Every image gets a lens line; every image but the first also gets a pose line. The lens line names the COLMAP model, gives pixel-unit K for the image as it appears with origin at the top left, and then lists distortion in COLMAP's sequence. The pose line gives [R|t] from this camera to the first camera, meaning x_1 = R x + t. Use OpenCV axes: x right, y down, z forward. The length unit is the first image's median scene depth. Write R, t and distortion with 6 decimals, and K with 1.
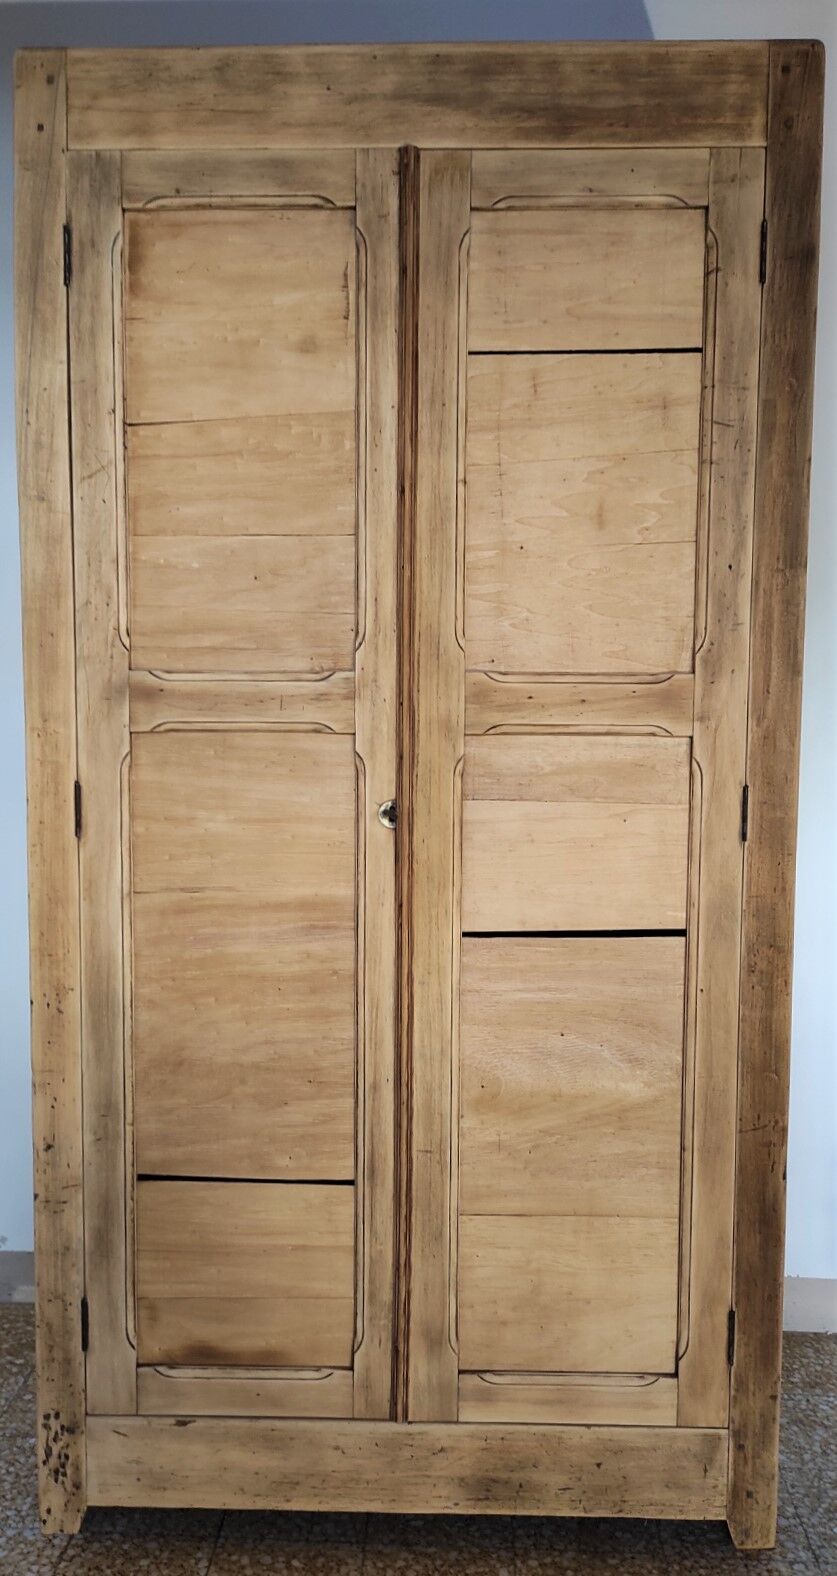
lens RADIAL K [[1150.6, 0, 408.7], [0, 1150.6, 808.9], [0, 0, 1]] dist [0.046857, -0.047274]
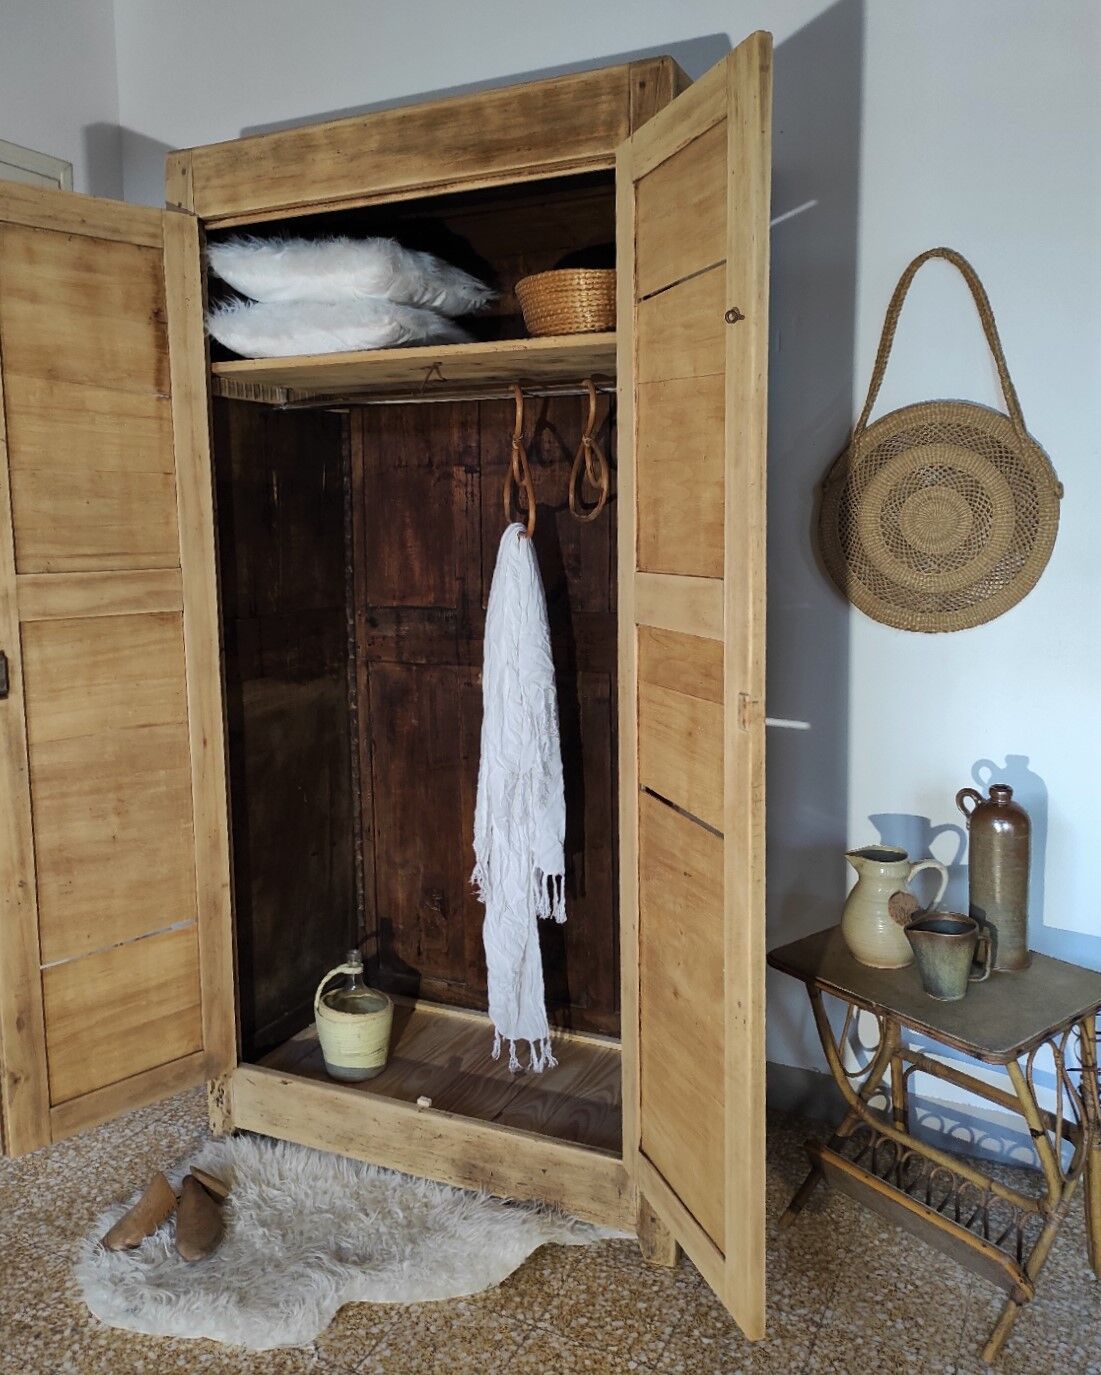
lens RADIAL K [[1116.9, 0, 561.2], [0, 1116.9, 639.5], [0, 0, 1]] dist [0.039916, -0.032376]
pose [[0.917771, 0.024719, -0.396339, 0.704257], [-0.011558, 0.999301, 0.035561, -0.083362], [0.396941, -0.028056, 0.917415, -0.144783]]
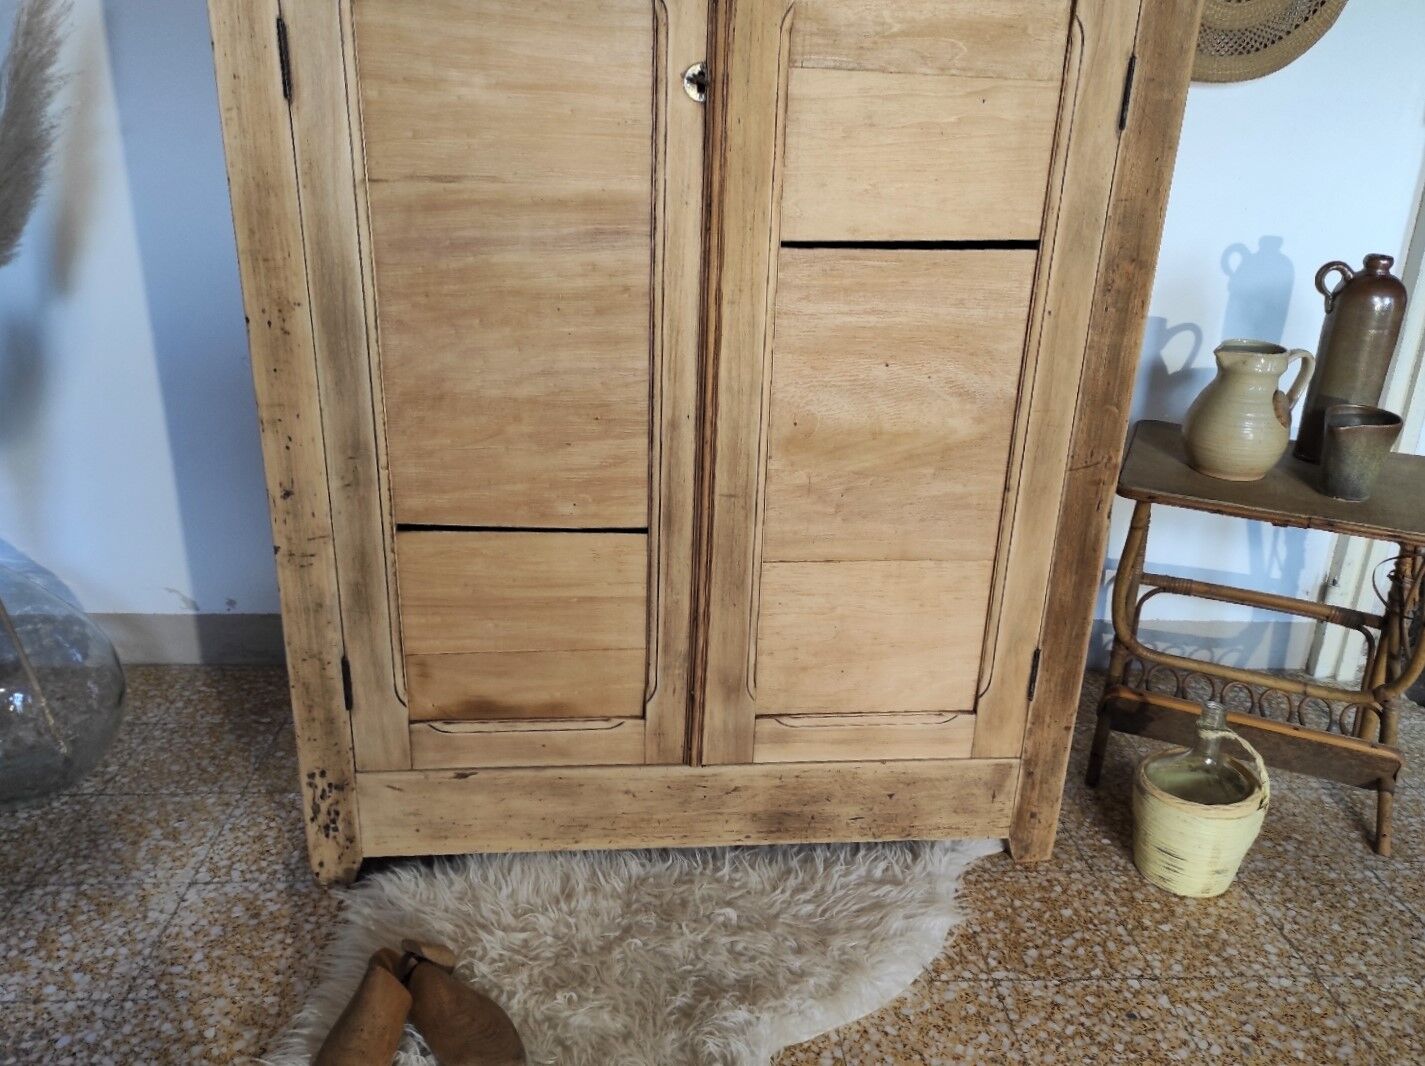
lens RADIAL K [[1072.1, 0, 716.2], [0, 1072.1, 522.8], [0, 0, 1]] dist [0.042292, -0.038933]
pose [[0.992739, -0.013443, 0.119533, -0.097536], [-0.020584, 0.960092, 0.278928, 0.089202], [-0.118513, -0.279363, 0.952844, 0.213835]]
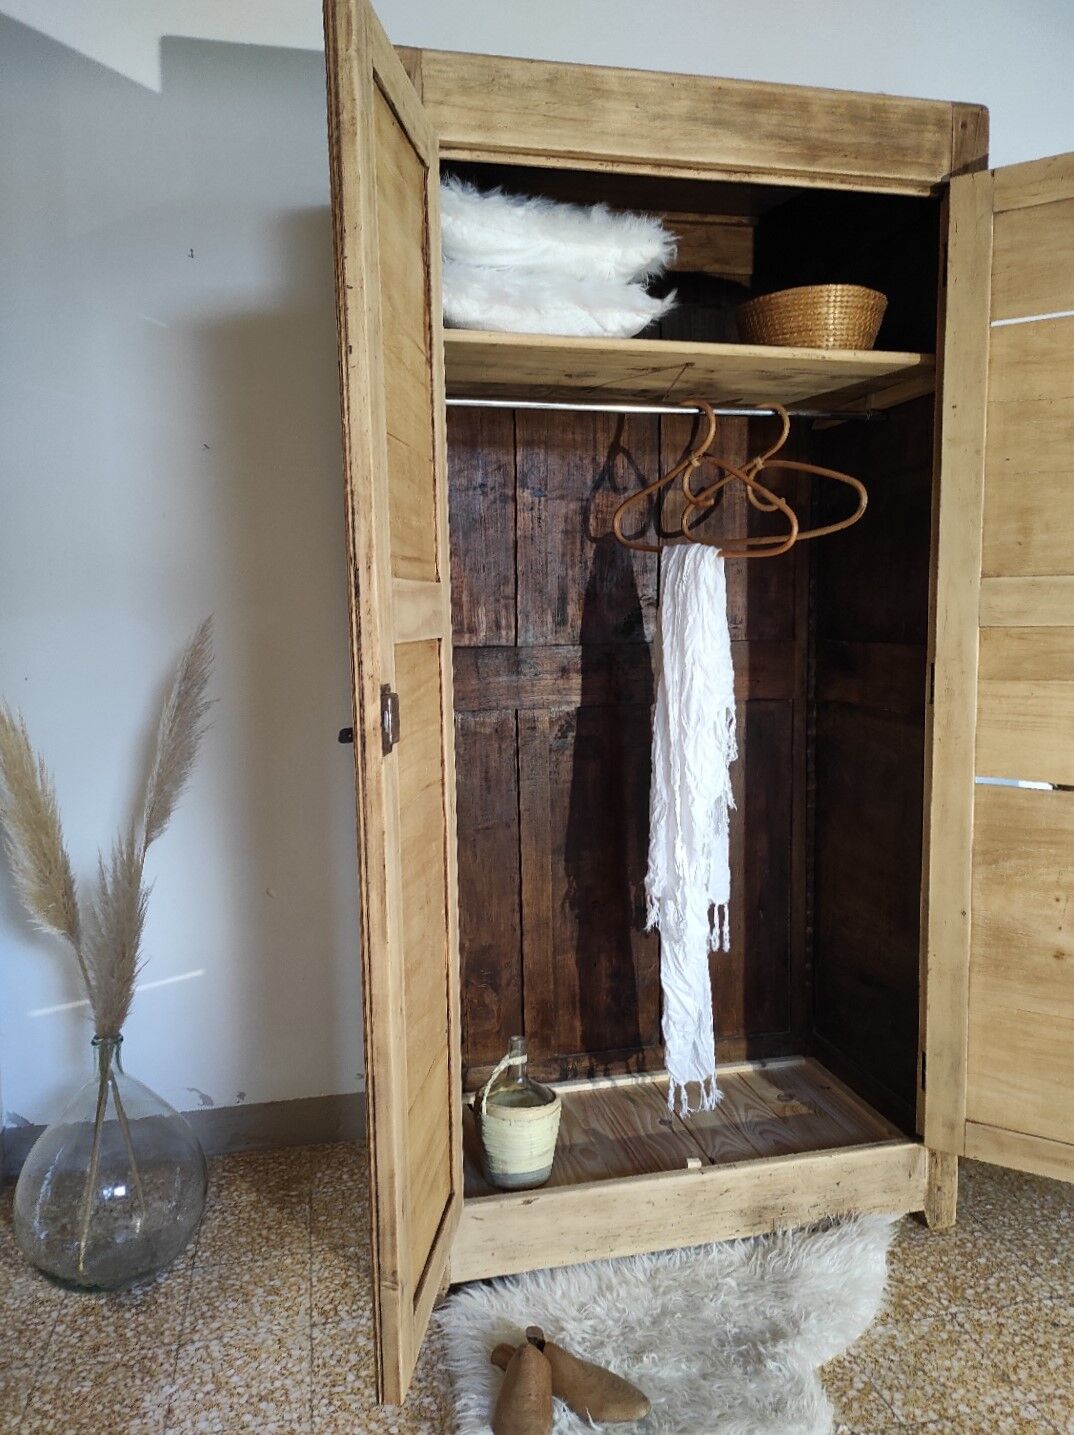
lens RADIAL K [[1079.6, 0, 543.9], [0, 1079.6, 717.8], [0, 0, 1]] dist [0.042292, -0.038933]
pose [[0.966868, -0.045123, 0.251256, -0.467223], [0.038154, 0.998742, 0.032542, -0.015225], [-0.252408, -0.021878, 0.967374, -0.099885]]
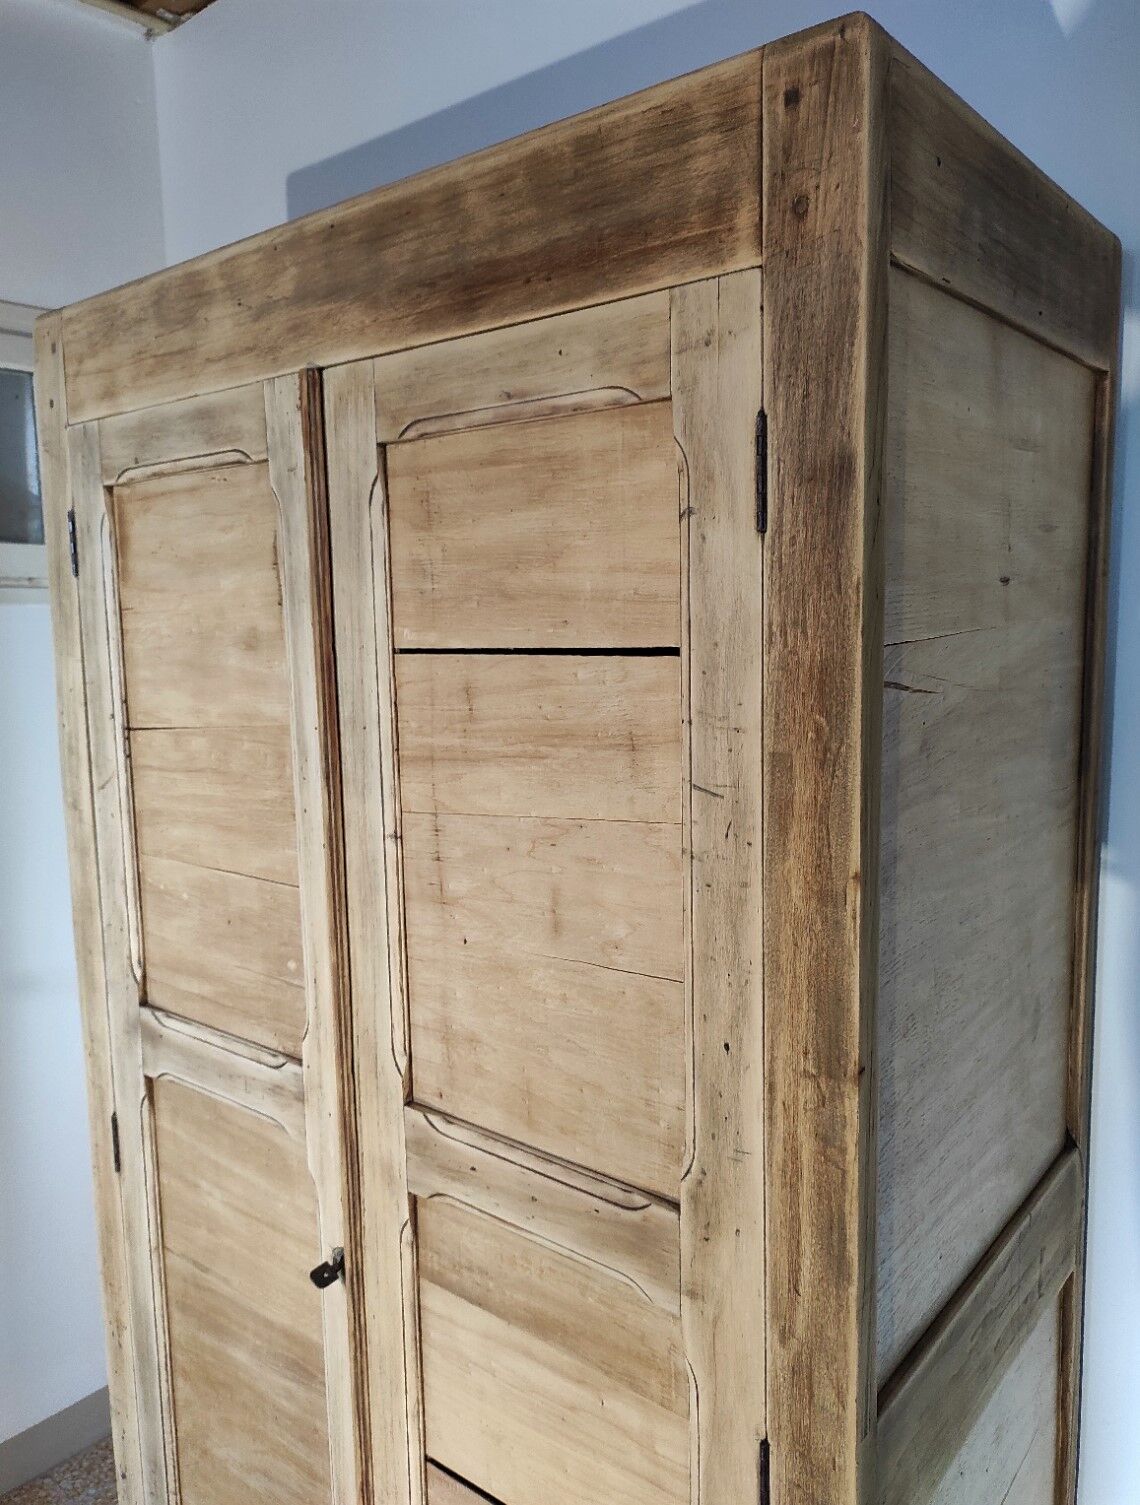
lens RADIAL K [[1128.4, 0, 576.6], [0, 1128.4, 741.2], [0, 0, 1]] dist [0.038184, -0.038362]
pose [[0.789732, 0.050267, -0.611389, 0.533475], [-0.018587, 0.998140, 0.058056, -0.377555], [0.613171, -0.034485, 0.789197, 0.538672]]
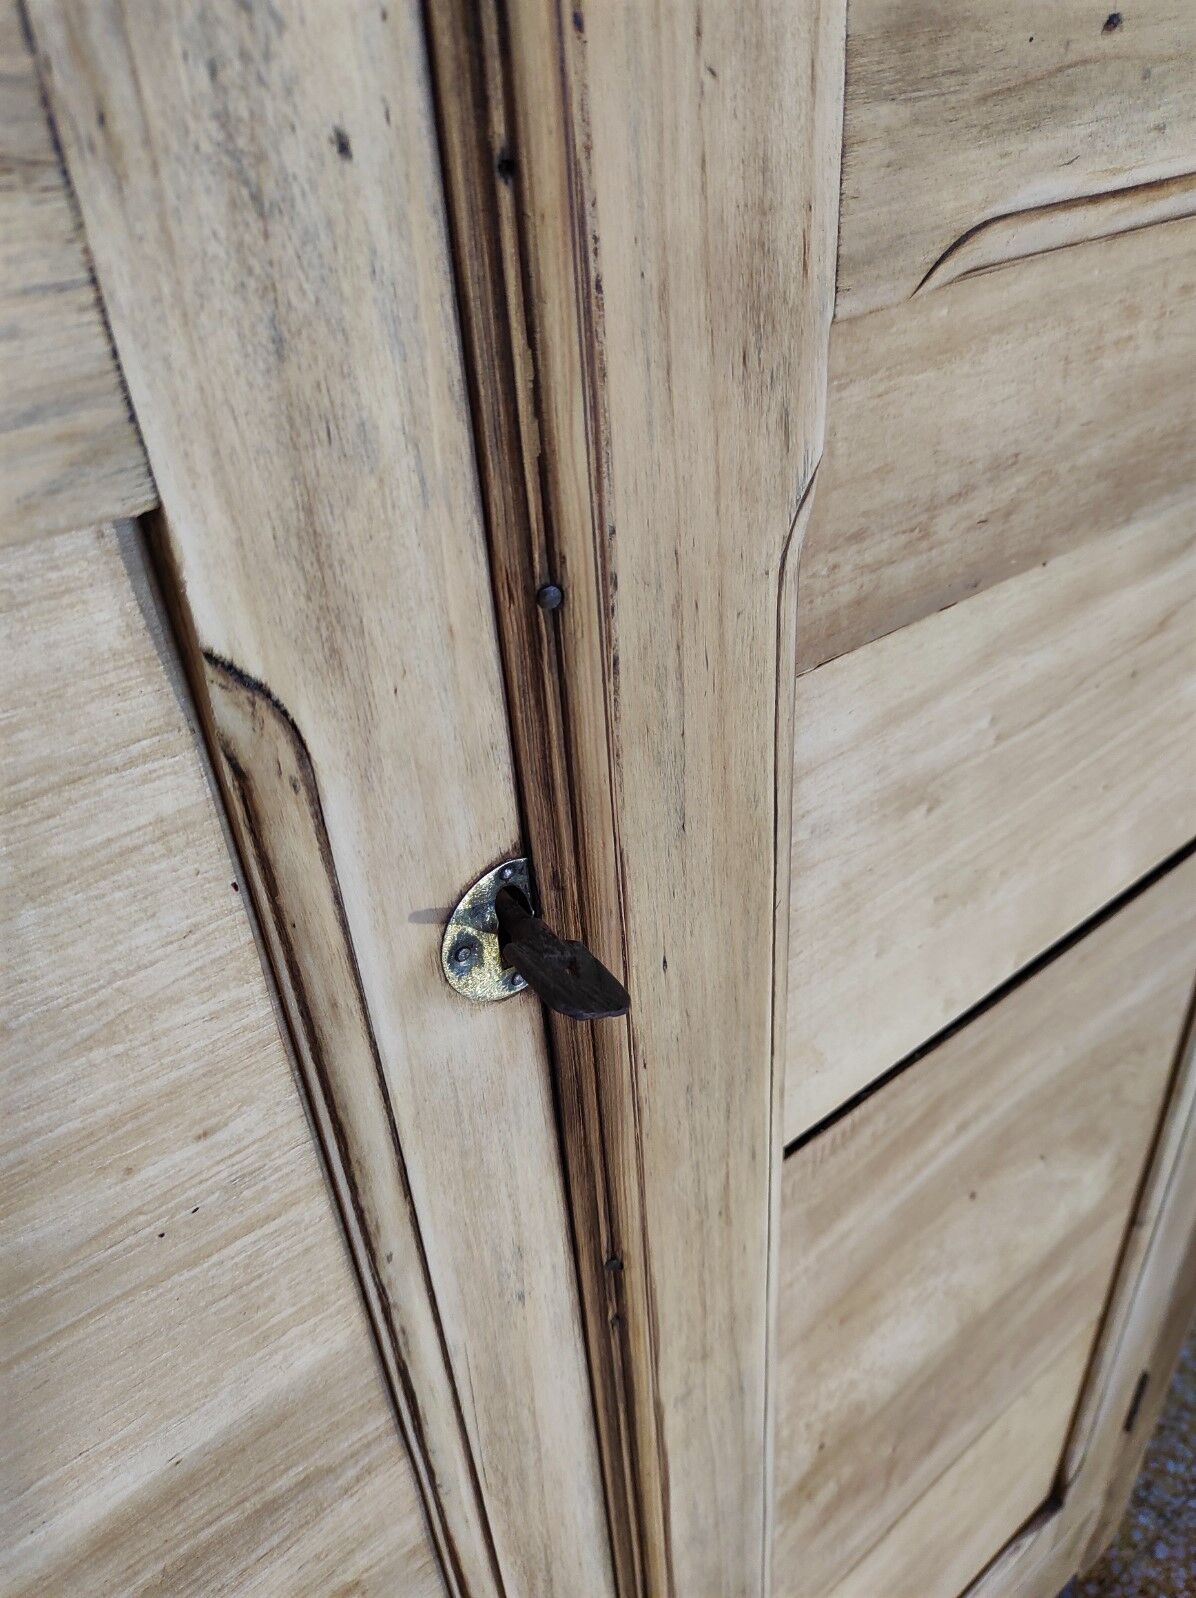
lens RADIAL K [[1202.3, 0, 607.9], [0, 1202.3, 792.8], [0, 0, 1]] dist [0.042292, -0.038933]
pose [[0.770250, -0.393099, 0.502184, -0.083645], [0.113844, 0.859544, 0.498220, -0.096494], [-0.627499, -0.326583, 0.706816, 0.887046]]
